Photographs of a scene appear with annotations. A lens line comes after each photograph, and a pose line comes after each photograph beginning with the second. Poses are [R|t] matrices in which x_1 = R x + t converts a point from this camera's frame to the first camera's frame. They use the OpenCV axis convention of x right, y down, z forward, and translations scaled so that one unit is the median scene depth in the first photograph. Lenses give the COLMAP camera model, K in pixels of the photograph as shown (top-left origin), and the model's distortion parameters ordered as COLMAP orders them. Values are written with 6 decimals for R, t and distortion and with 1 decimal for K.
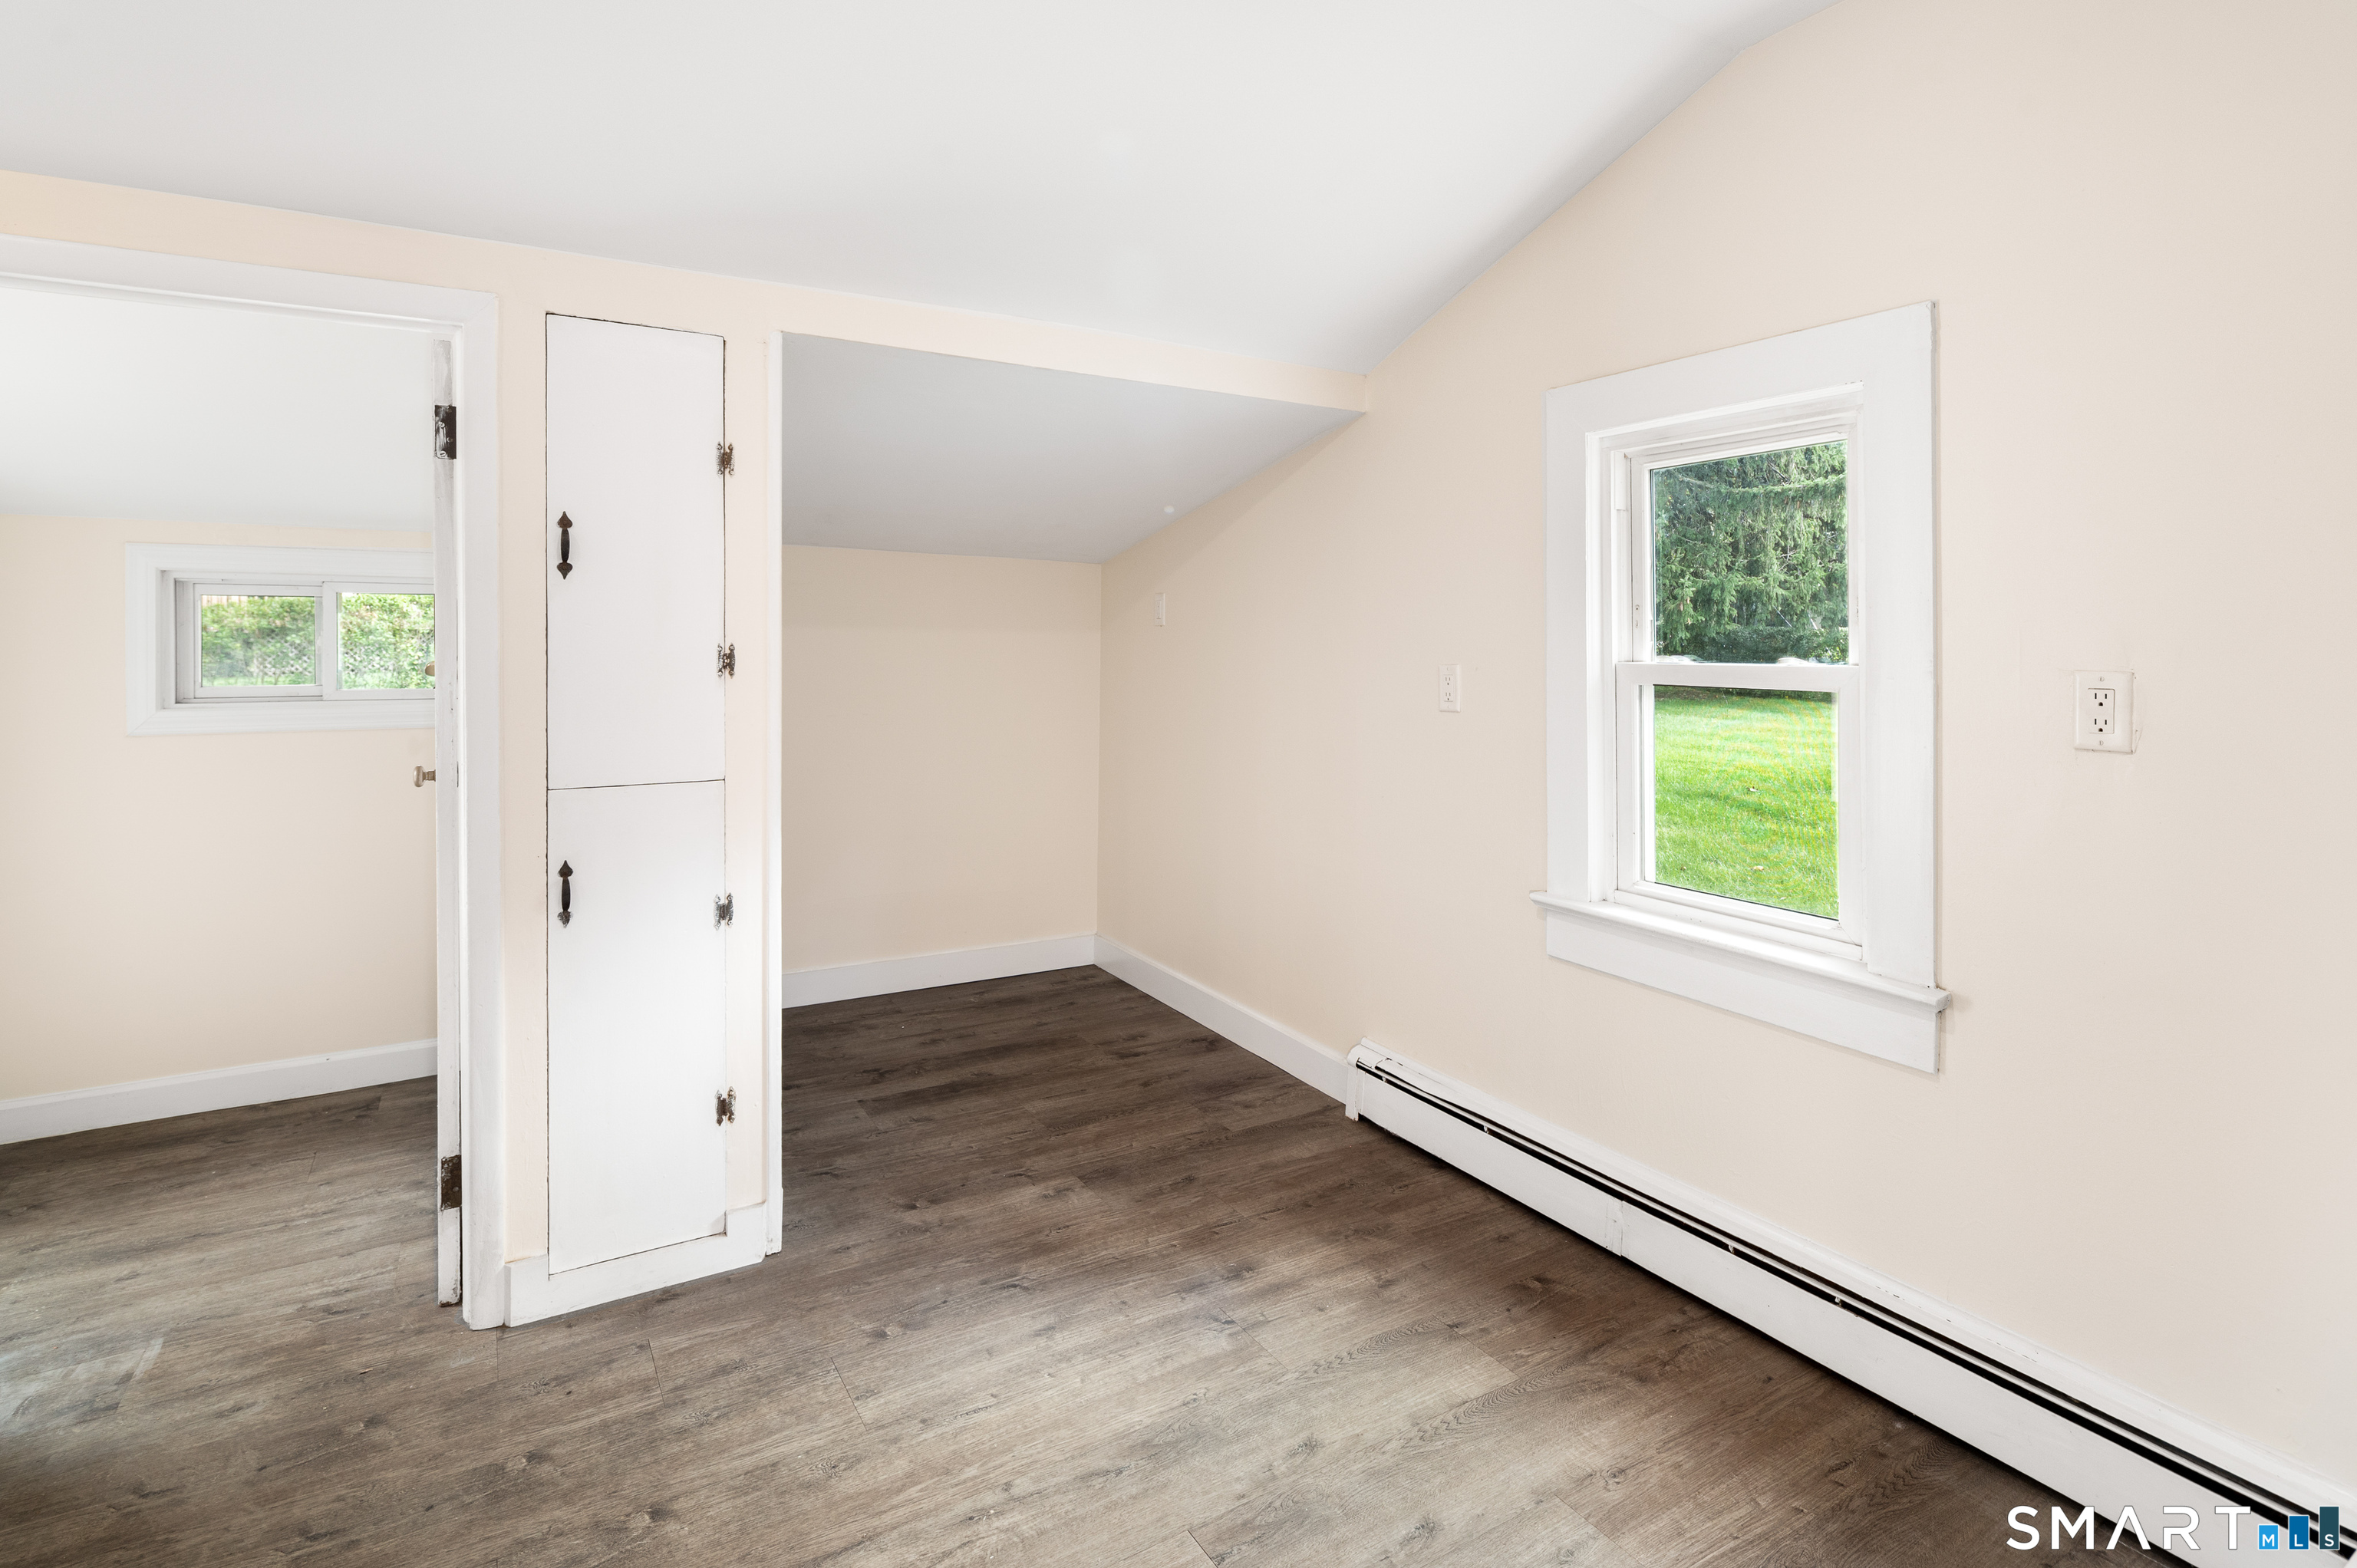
lens RADIAL K [[1147.3, 0, 1183.5], [0, 1147.3, 657.5], [0, 0, 1]] dist [0.001342, -0.000814]
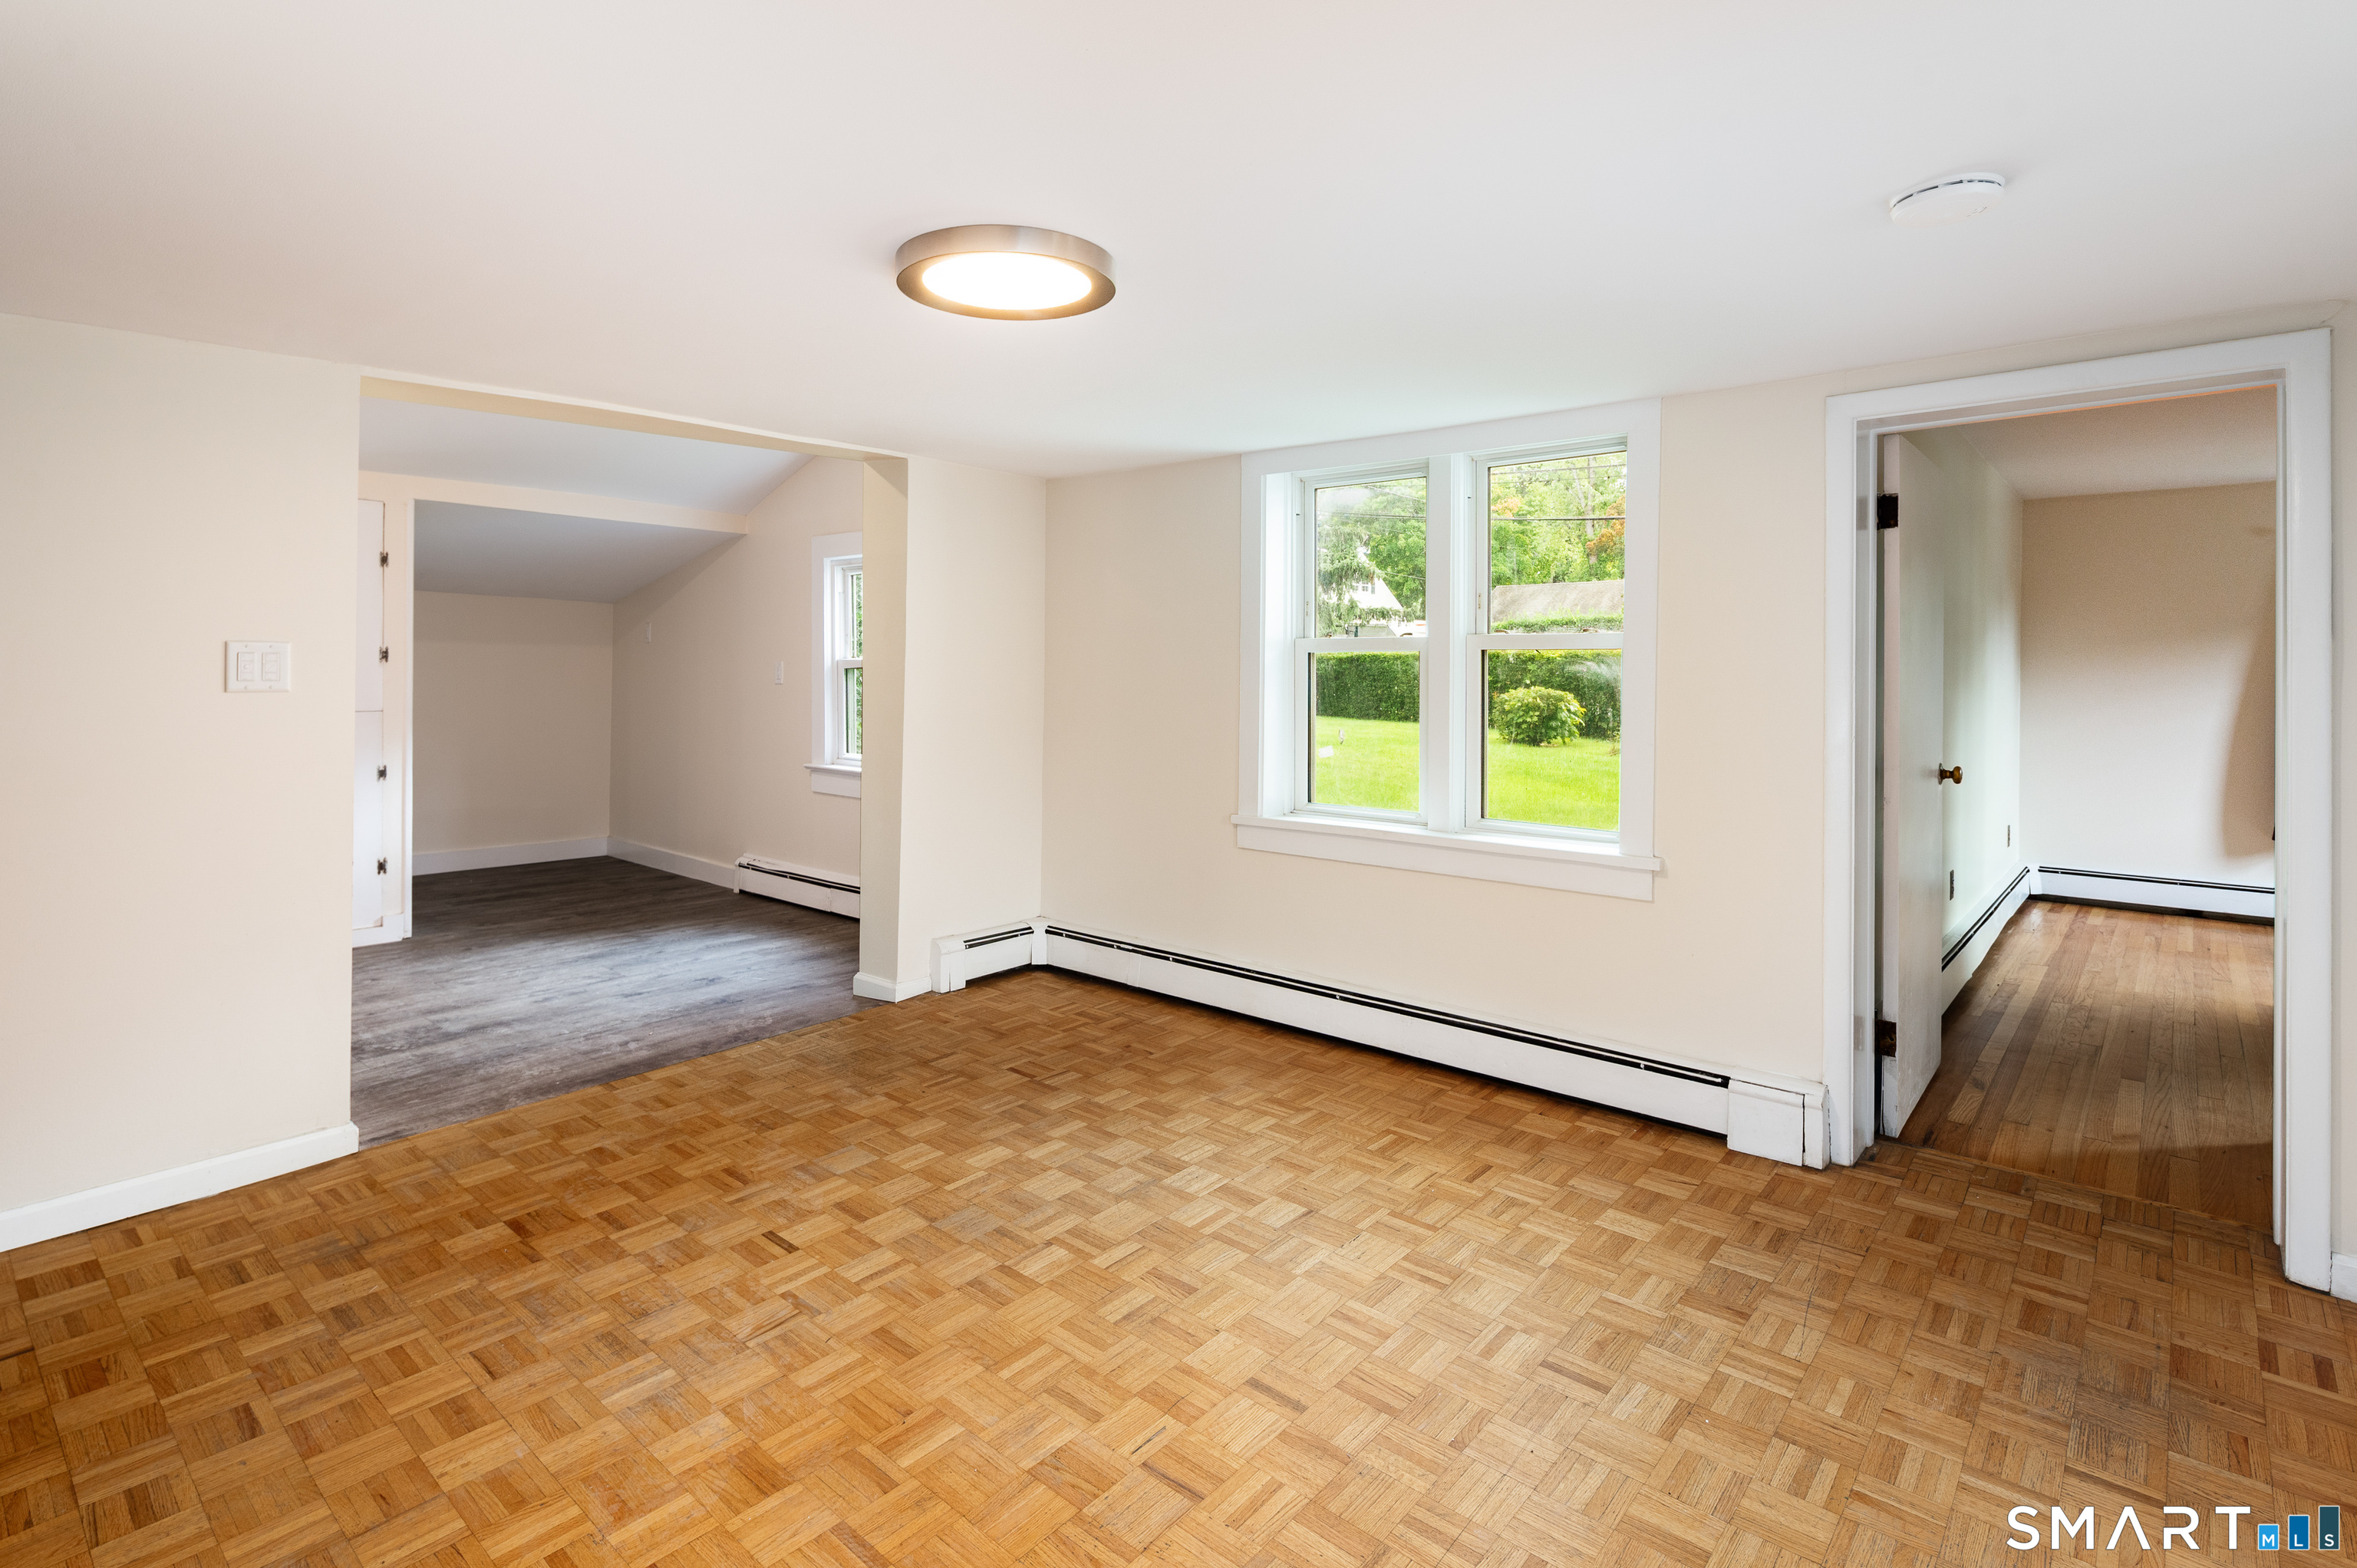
lens RADIAL K [[1164.4, 0, 1197.6], [0, 1164.4, 673.5], [0, 0, 1]] dist [0.000662, -0.002107]
pose [[0.943404, 0.002068, 0.331639, 0.273949], [0.000183, 0.999977, -0.006755, 0.047280], [-0.331646, 0.006433, 0.943382, -1.368203]]
